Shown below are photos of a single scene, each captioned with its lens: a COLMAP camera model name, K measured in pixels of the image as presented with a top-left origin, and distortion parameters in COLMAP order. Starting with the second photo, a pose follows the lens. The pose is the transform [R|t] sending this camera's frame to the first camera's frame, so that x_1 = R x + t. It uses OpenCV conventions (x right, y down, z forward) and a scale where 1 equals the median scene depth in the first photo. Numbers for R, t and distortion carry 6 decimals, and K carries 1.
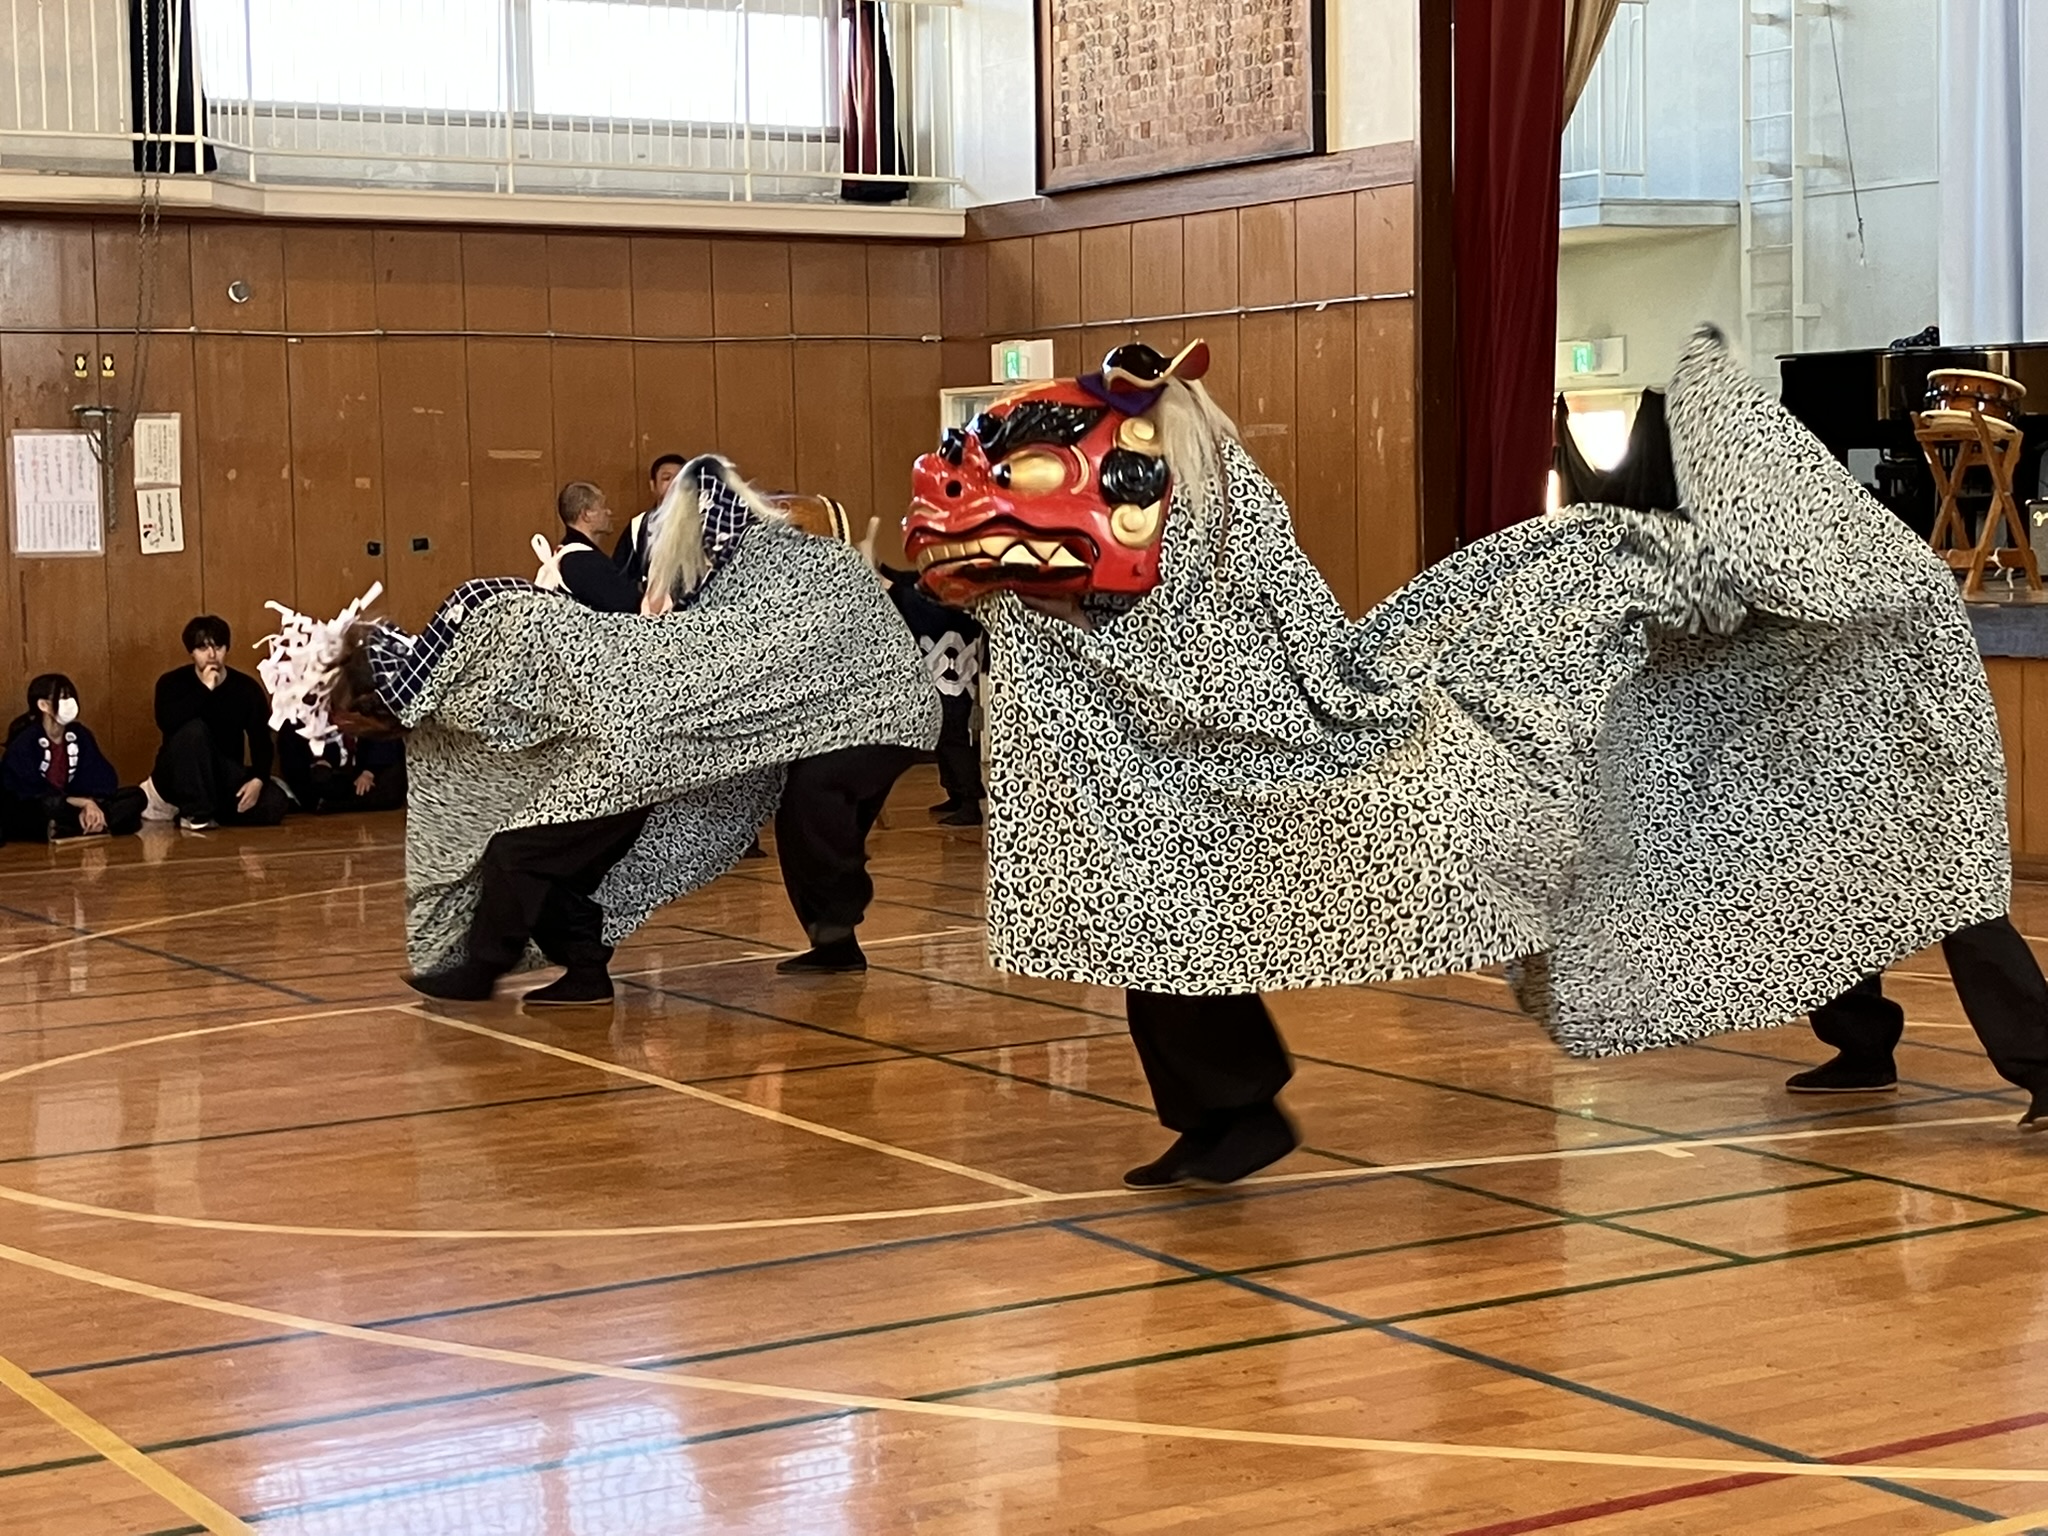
lens RADIAL K [[3553.9, 0, 1024.0], [0, 3553.9, 768.0], [0, 0, 1]] dist [0.057979, 0.195023]
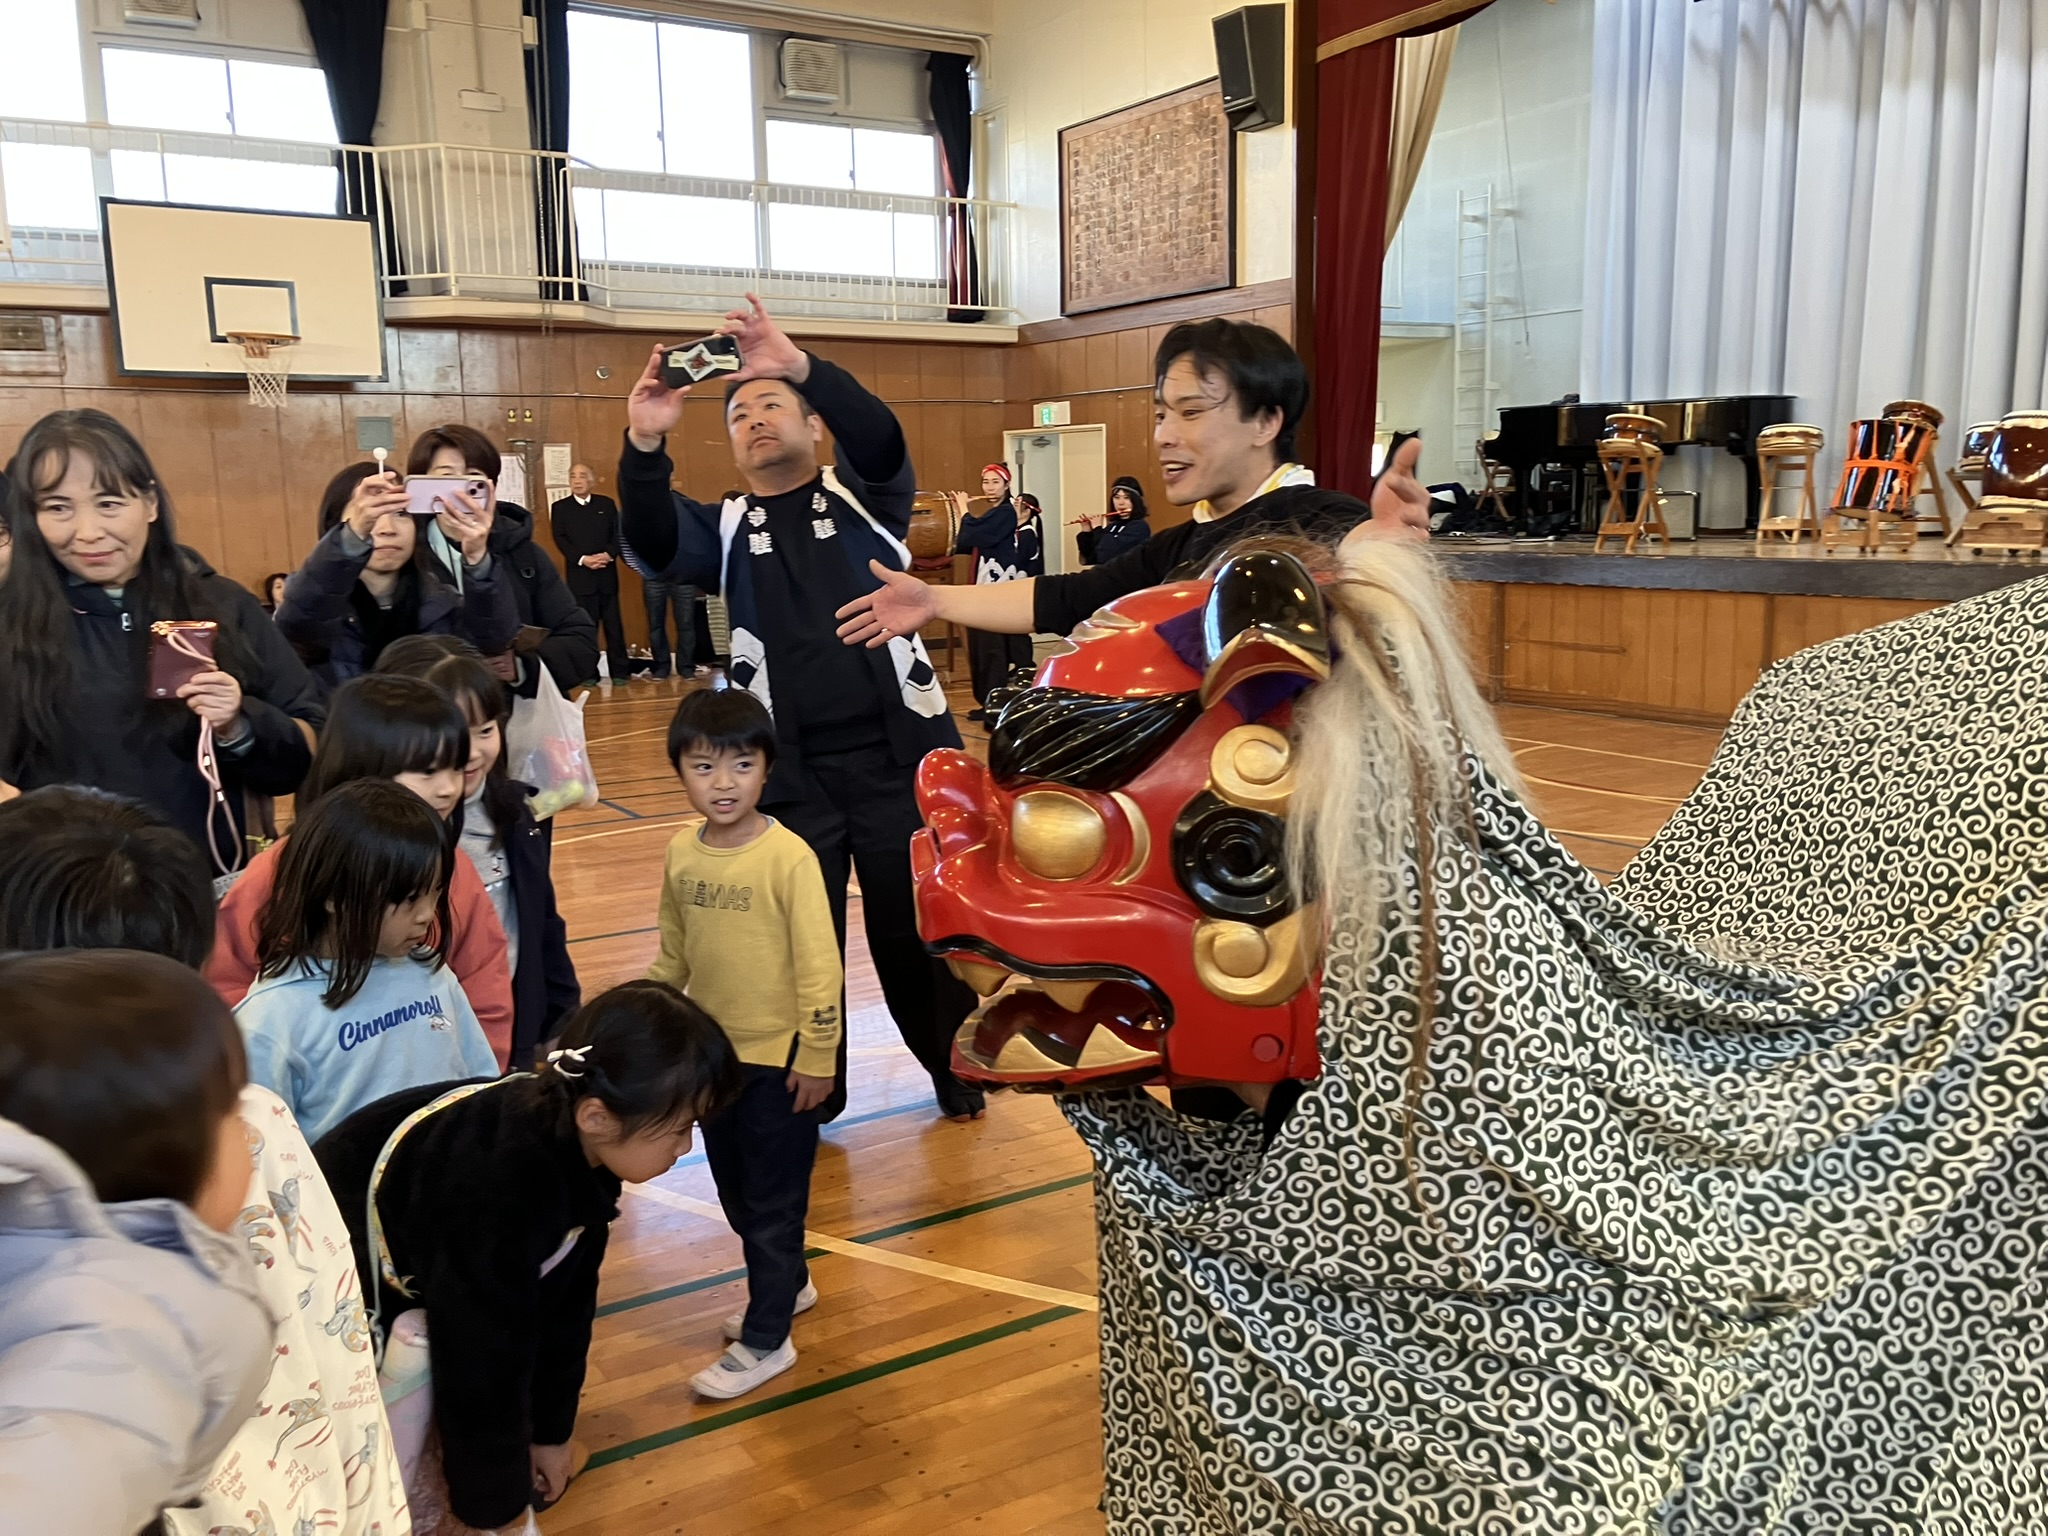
lens RADIAL K [[1707.8, 0, 1023.6], [0, 1707.8, 804.3], [0, 0, 1]] dist [-0.003043, -0.005149]
pose [[0.999987, -0.001556, 0.004948, -0.019482], [0.001043, 0.994777, 0.102067, -0.009167], [-0.005081, -0.102060, 0.994765, 0.148486]]
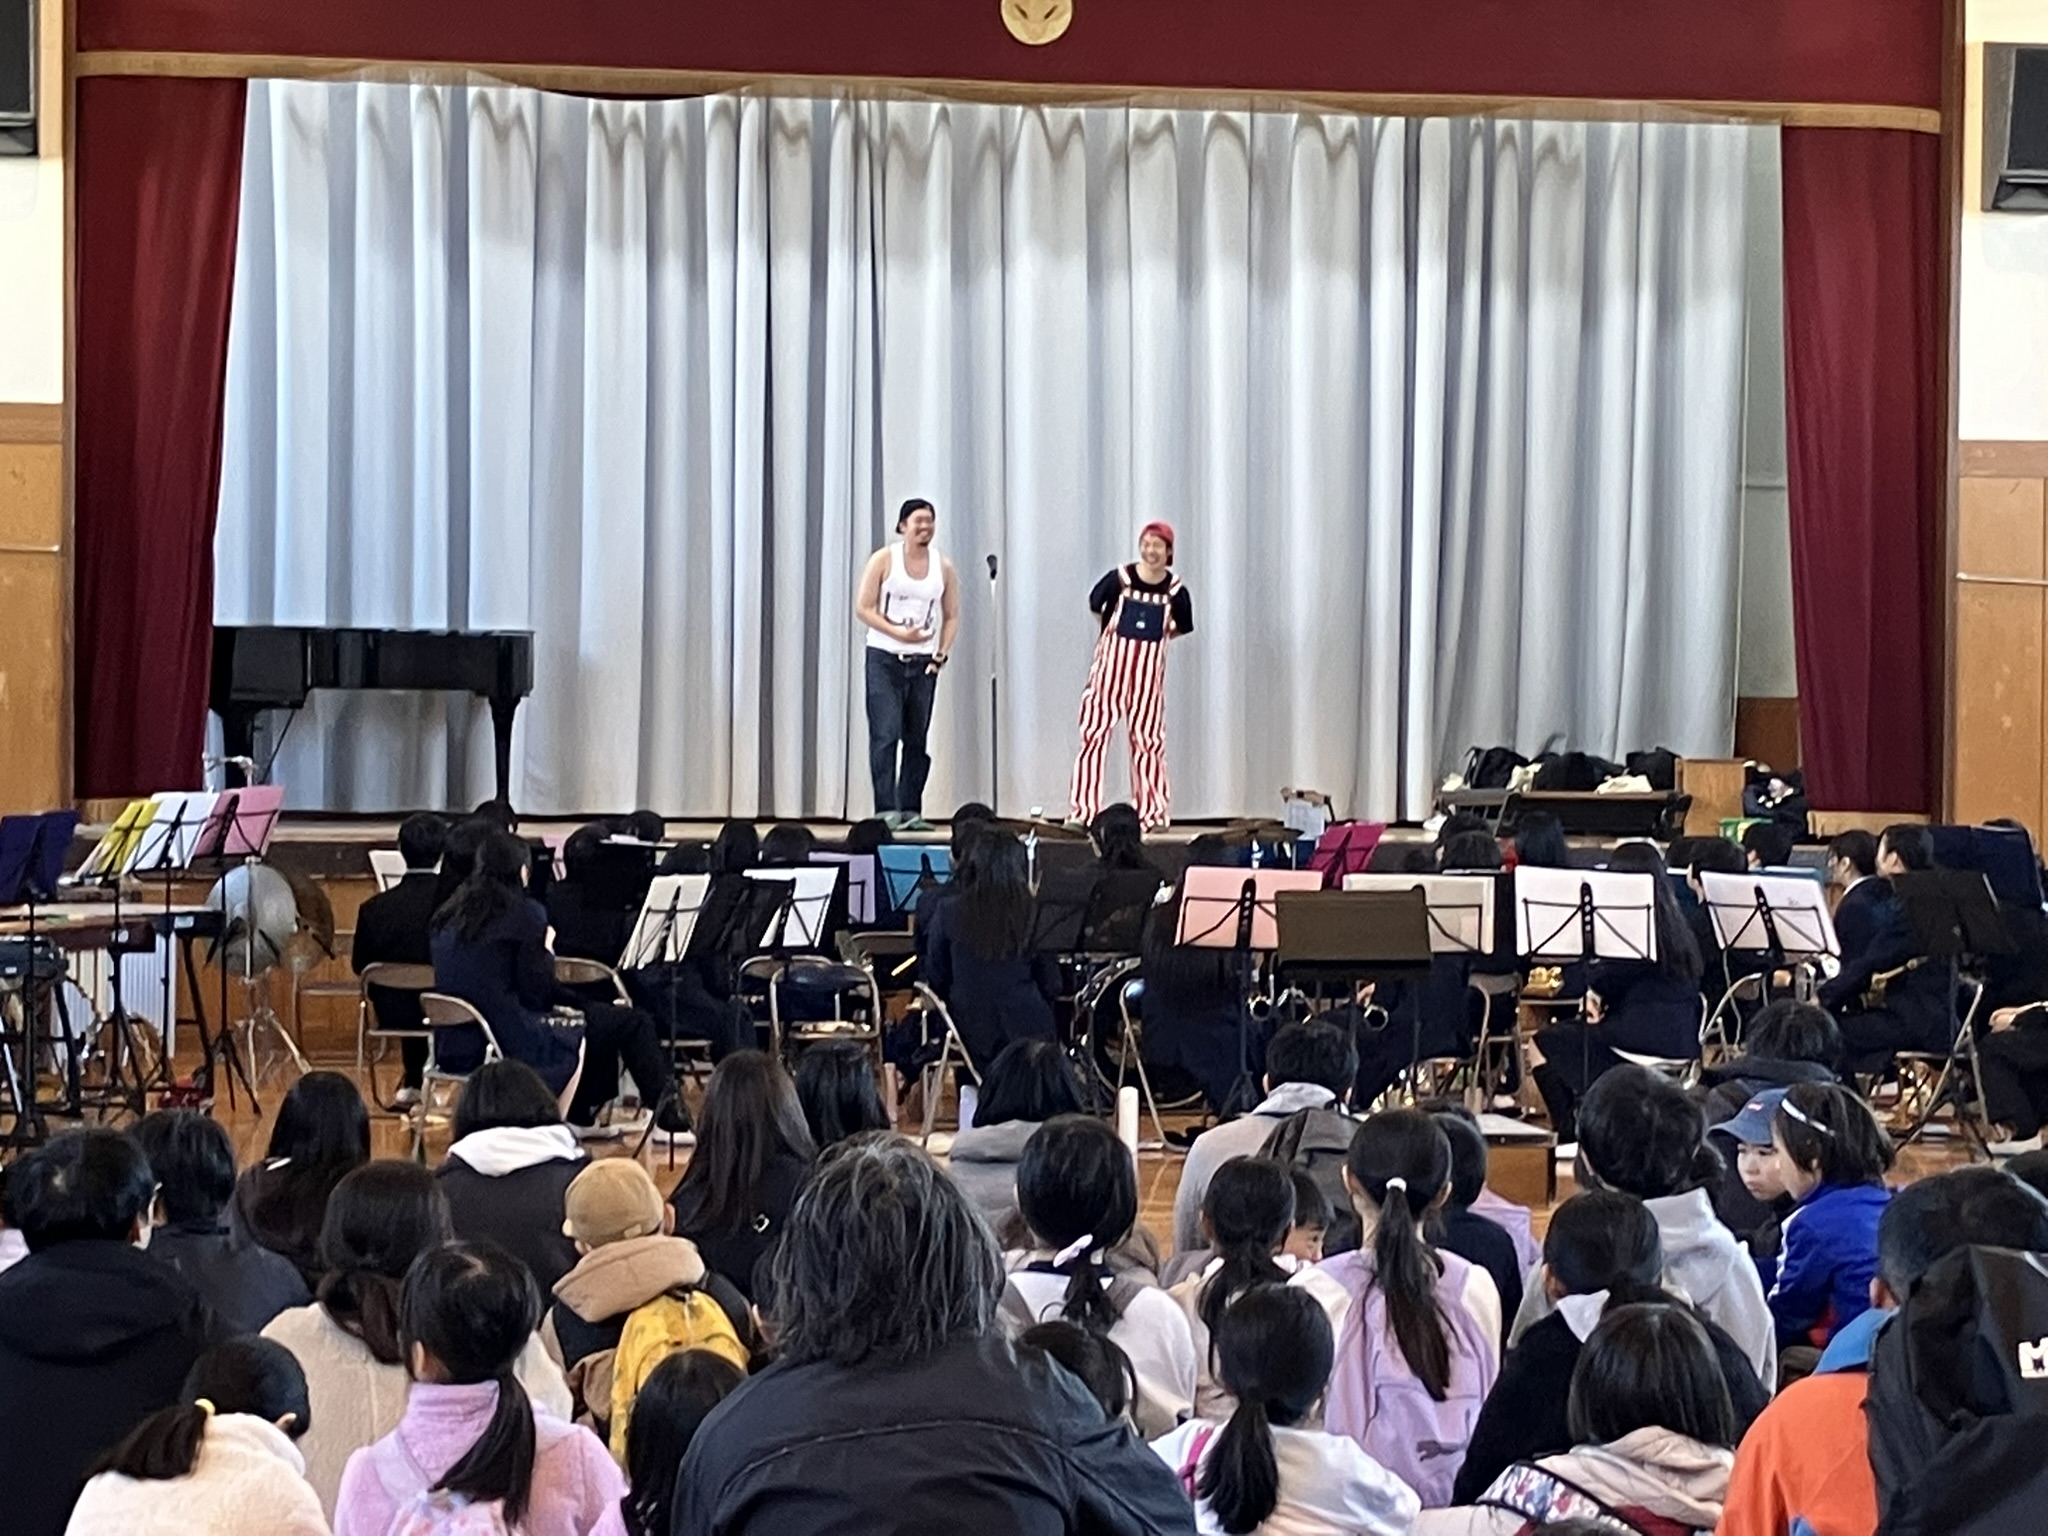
lens RADIAL K [[4428.5, 0, 1024.0], [0, 4428.5, 768.0], [0, 0, 1]] dist [0.063918, 0.259833]
pose [[0.388204, 0.016559, 0.921425, -0.869826], [0.048539, 0.998083, -0.038386, -0.003872], [-0.920294, 0.059626, 0.386657, 0.210880]]
